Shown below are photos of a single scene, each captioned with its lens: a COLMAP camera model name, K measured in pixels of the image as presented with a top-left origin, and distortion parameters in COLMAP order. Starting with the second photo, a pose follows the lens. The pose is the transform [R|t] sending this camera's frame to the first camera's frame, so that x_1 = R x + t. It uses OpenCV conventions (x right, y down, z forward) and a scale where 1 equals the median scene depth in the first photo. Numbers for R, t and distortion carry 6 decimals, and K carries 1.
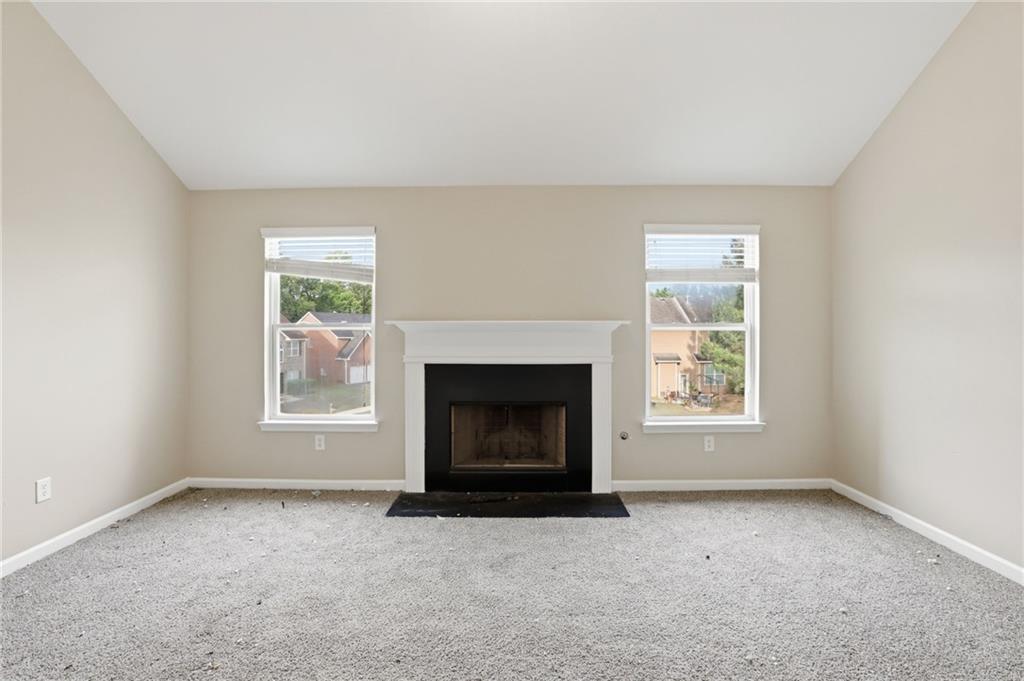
lens RADIAL K [[467.3, 0, 512.3], [0, 467.3, 336.3], [0, 0, 1]] dist [-0.056307, 0.021971]
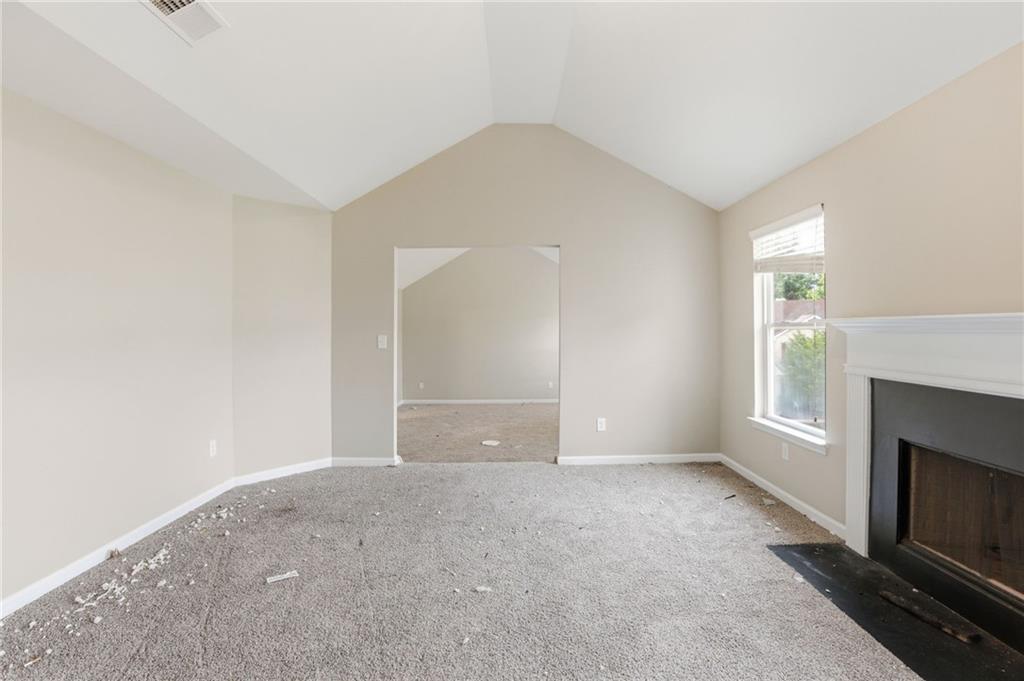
lens RADIAL K [[467.3, 0, 512.3], [0, 467.3, 336.3], [0, 0, 1]] dist [-0.056307, 0.021971]
pose [[0.033032, 0.015505, -0.999334, 0.496725], [-0.006975, 0.999859, 0.015282, -0.011410], [0.999430, 0.006466, 0.033136, 0.437555]]
